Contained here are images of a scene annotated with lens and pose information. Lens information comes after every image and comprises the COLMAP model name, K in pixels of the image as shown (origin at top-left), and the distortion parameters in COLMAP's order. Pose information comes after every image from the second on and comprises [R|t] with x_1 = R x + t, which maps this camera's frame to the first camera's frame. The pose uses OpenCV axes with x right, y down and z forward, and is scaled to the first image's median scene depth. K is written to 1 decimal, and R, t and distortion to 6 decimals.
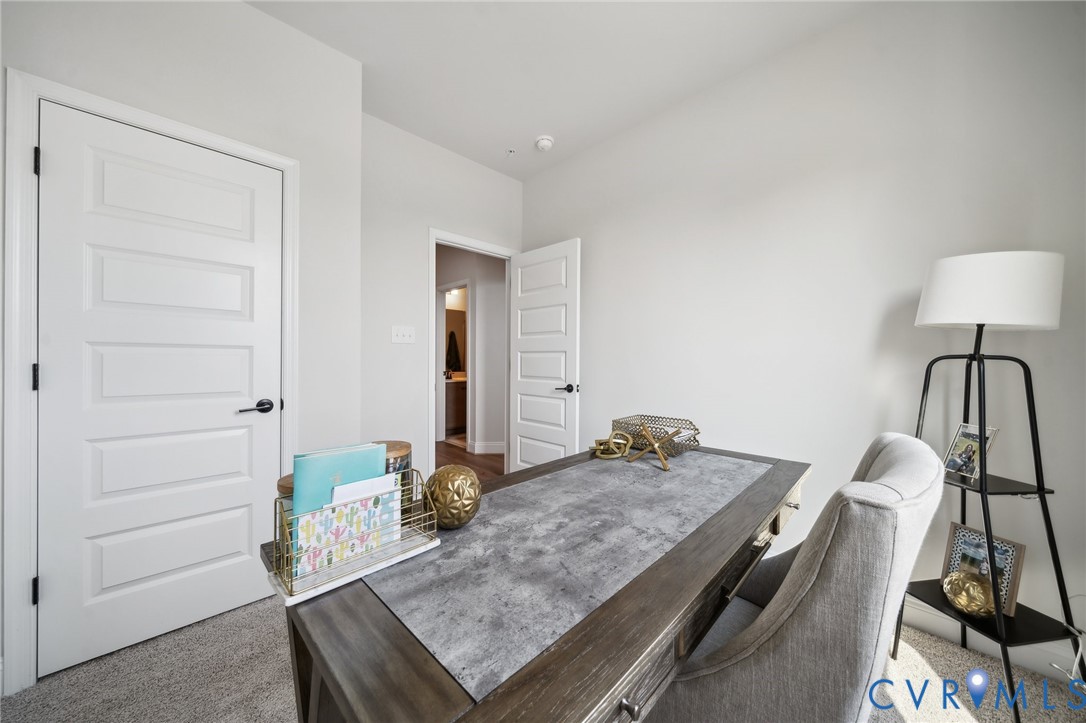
lens RADIAL K [[380.2, 0, 547.7], [0, 380.2, 356.6], [0, 0, 1]] dist [-0.001191, -0.000012]
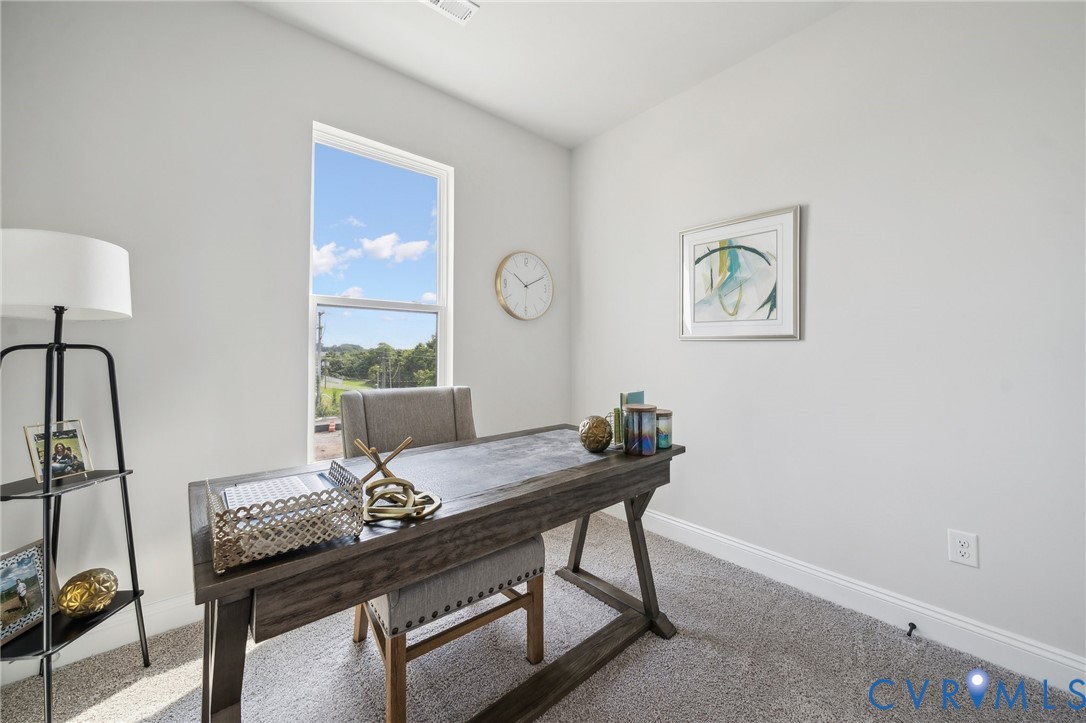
lens RADIAL K [[412.3, 0, 547.4], [0, 412.3, 354.1], [0, 0, 1]] dist [0.000082, 0.000003]
pose [[-0.995495, -0.010314, 0.094248, -0.136674], [-0.010211, 0.999947, 0.001579, 0.006157], [-0.094259, 0.000609, -0.995547, 1.909471]]
